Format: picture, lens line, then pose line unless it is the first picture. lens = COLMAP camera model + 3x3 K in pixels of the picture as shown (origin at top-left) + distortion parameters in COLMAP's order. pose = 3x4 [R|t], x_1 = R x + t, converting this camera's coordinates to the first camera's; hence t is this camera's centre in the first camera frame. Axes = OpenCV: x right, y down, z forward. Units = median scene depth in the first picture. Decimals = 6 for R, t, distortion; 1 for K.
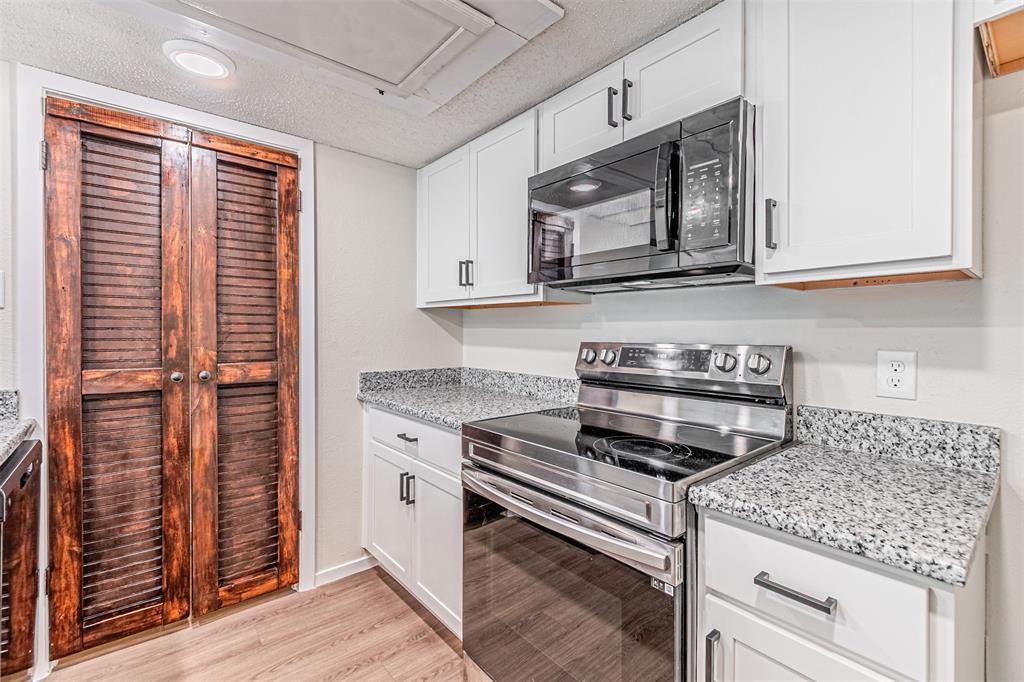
lens RADIAL K [[446.2, 0, 508.1], [0, 446.2, 335.6], [0, 0, 1]] dist [0.002254, 0.000194]
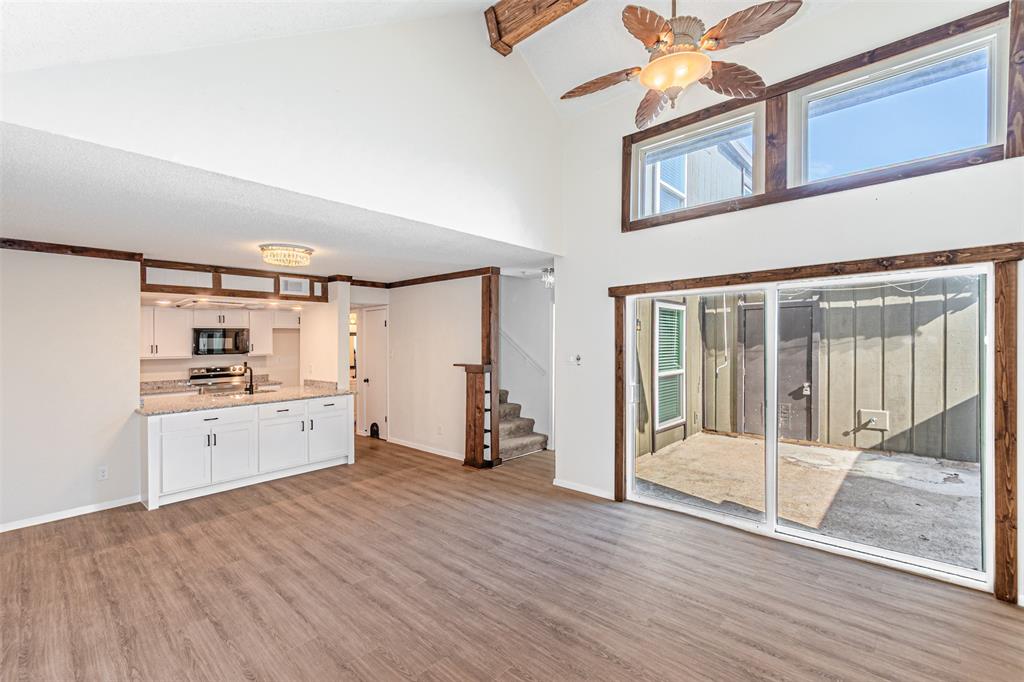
lens RADIAL K [[449.8, 0, 506.4], [0, 449.8, 339.1], [0, 0, 1]] dist [0.007302, -0.000512]
pose [[-0.133562, 0.002329, 0.991038, -4.084239], [0.021102, 0.999777, 0.000494, -0.181604], [-0.990816, 0.020979, -0.133581, -1.166210]]
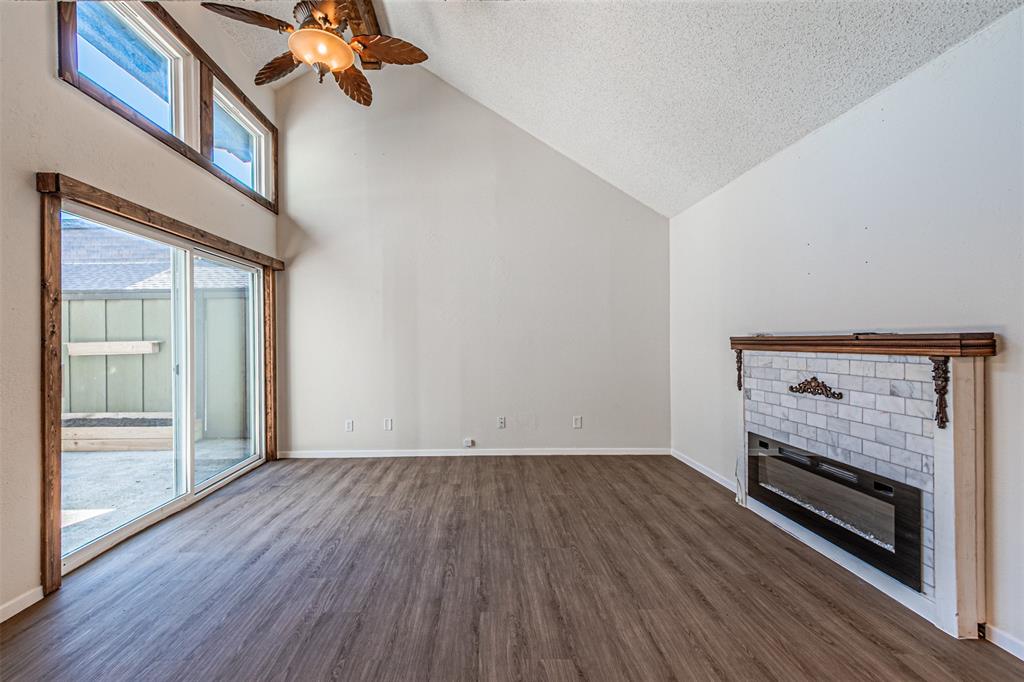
lens RADIAL K [[456.4, 0, 480.0], [0, 456.4, 344.3], [0, 0, 1]] dist [0.003410, 0.000092]
pose [[-0.633203, 0.003943, -0.773976, -1.550051], [-0.007226, 0.999913, 0.011005, -0.004894], [0.773952, 0.012561, -0.633119, -0.364175]]
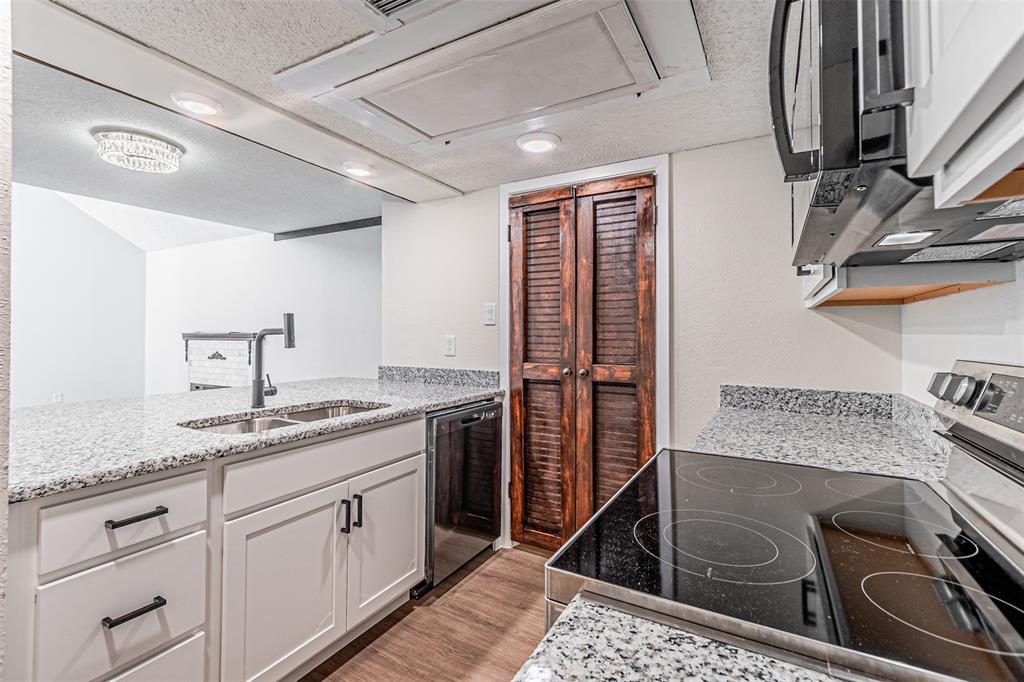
lens RADIAL K [[459.0, 0, 510.6], [0, 459.0, 328.5], [0, 0, 1]] dist [0.002911, -0.000151]
pose [[0.353608, -0.018231, -0.935216, 0.494296], [-0.013557, 0.999605, -0.024613, -0.001984], [0.935296, 0.021382, 0.353221, 0.349204]]
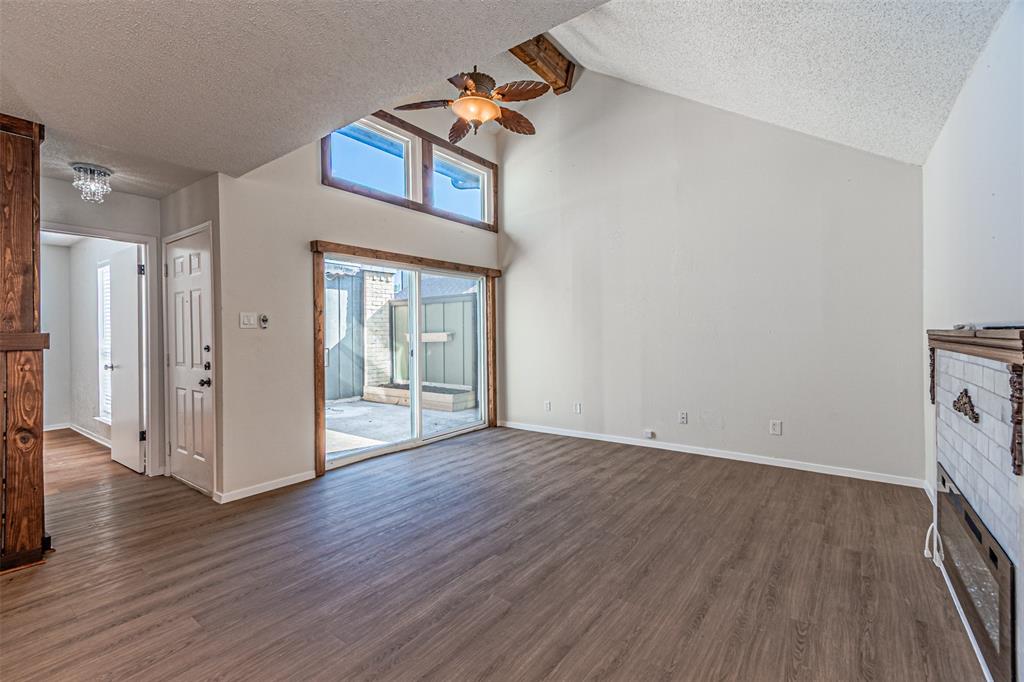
lens RADIAL K [[449.8, 0, 506.4], [0, 449.8, 339.1], [0, 0, 1]] dist [0.007302, -0.000512]
pose [[-0.971431, 0.004639, -0.237277, -2.141393], [-0.001364, 0.999683, 0.025130, -0.026308], [0.237319, 0.024735, -0.971117, 0.274181]]
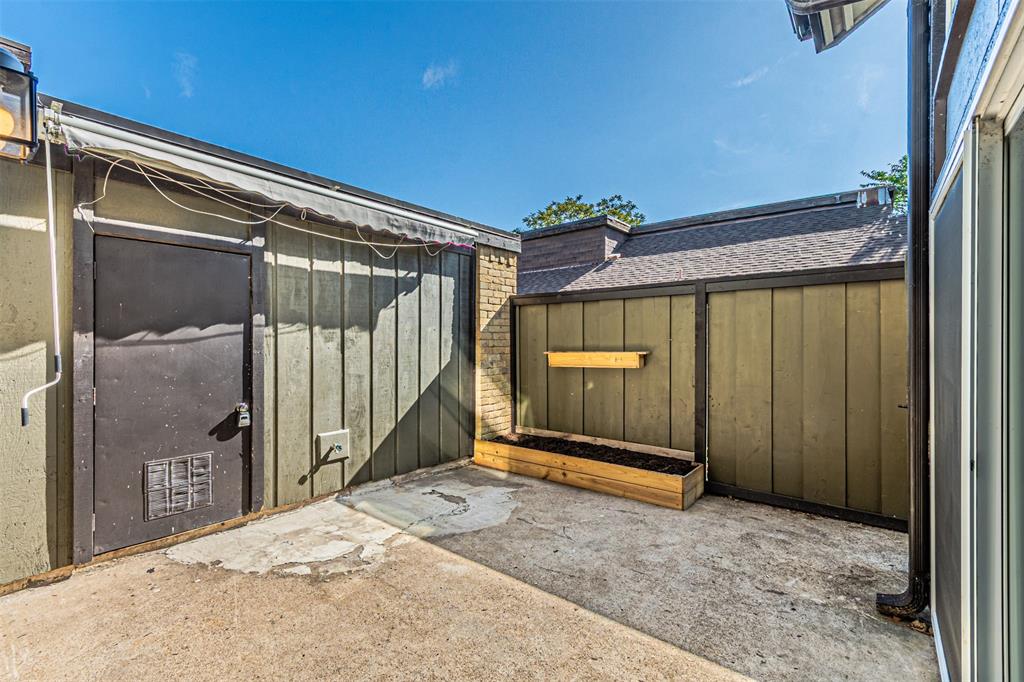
lens RADIAL K [[457.7, 0, 504.4], [0, 457.7, 342.6], [0, 0, 1]] dist [0.000366, -0.000130]
pose [[-0.981048, -0.006146, -0.193666, -1.369265], [-0.009242, 0.999844, 0.015085, -0.062793], [0.193543, 0.016588, -0.980952, -2.020929]]
